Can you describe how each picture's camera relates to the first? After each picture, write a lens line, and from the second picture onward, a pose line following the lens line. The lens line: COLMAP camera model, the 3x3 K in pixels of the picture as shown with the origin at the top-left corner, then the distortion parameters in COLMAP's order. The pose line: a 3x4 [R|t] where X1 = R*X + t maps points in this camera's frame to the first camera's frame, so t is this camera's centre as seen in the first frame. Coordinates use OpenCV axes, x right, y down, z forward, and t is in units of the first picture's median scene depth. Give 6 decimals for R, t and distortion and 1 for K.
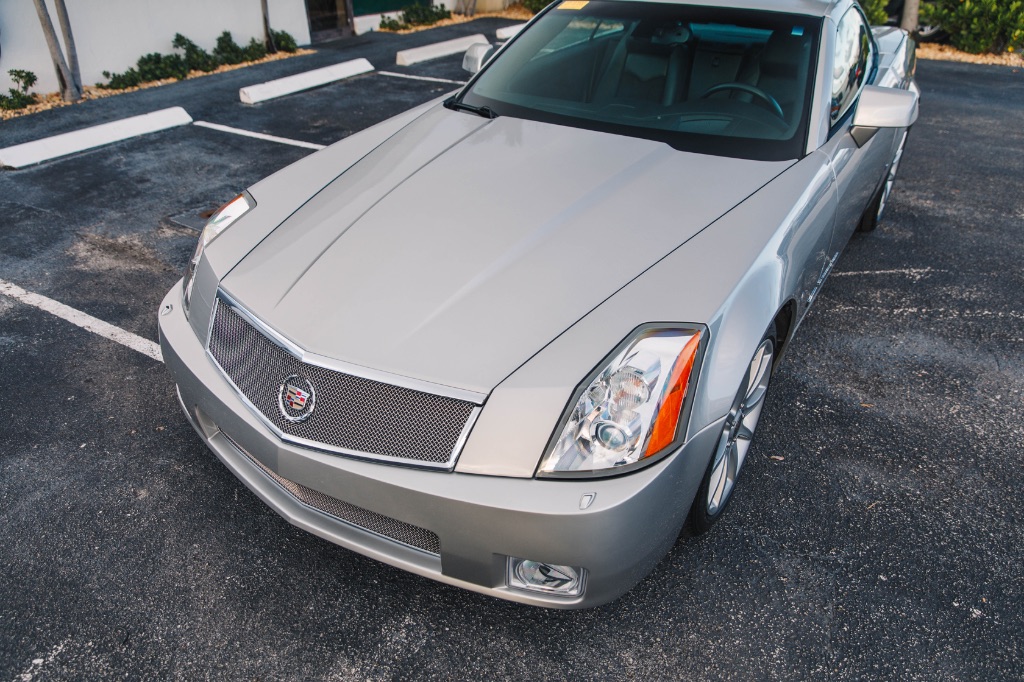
lens RADIAL K [[678.7, 0, 512.0], [0, 678.7, 341.0], [0, 0, 1]] dist [0.003550, 0.003773]
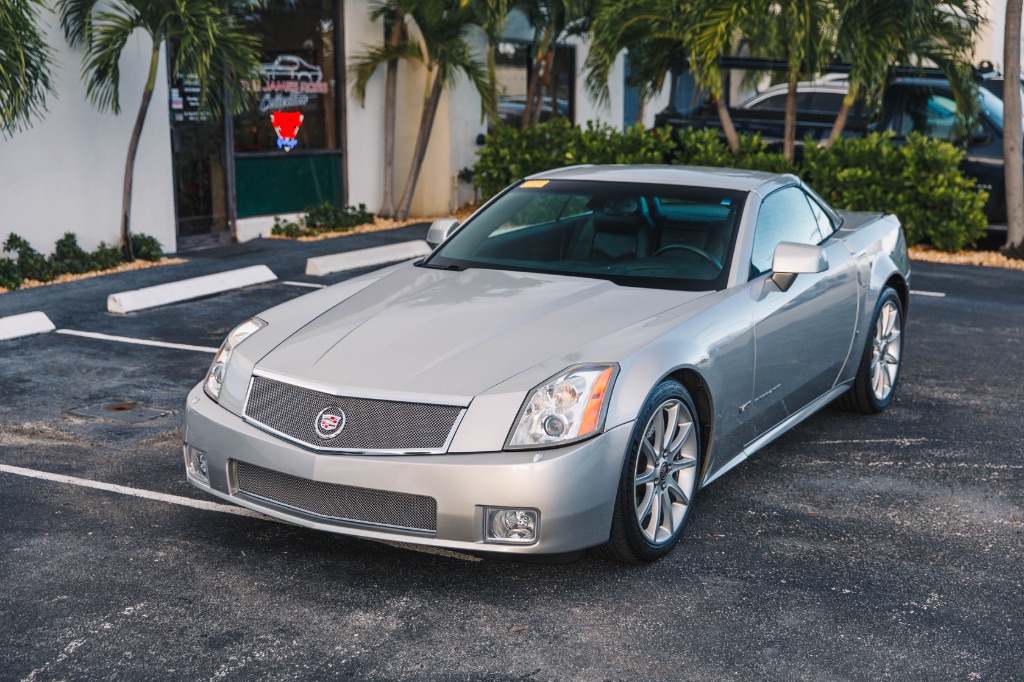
lens RADIAL K [[1393.9, 0, 512.0], [0, 1393.9, 341.0], [0, 0, 1]] dist [-0.001982, -0.007841]
pose [[0.999146, 0.000375, 0.041322, -0.017168], [0.014785, 0.930521, -0.365941, 0.257570], [-0.038588, 0.366239, 0.929720, -0.452021]]
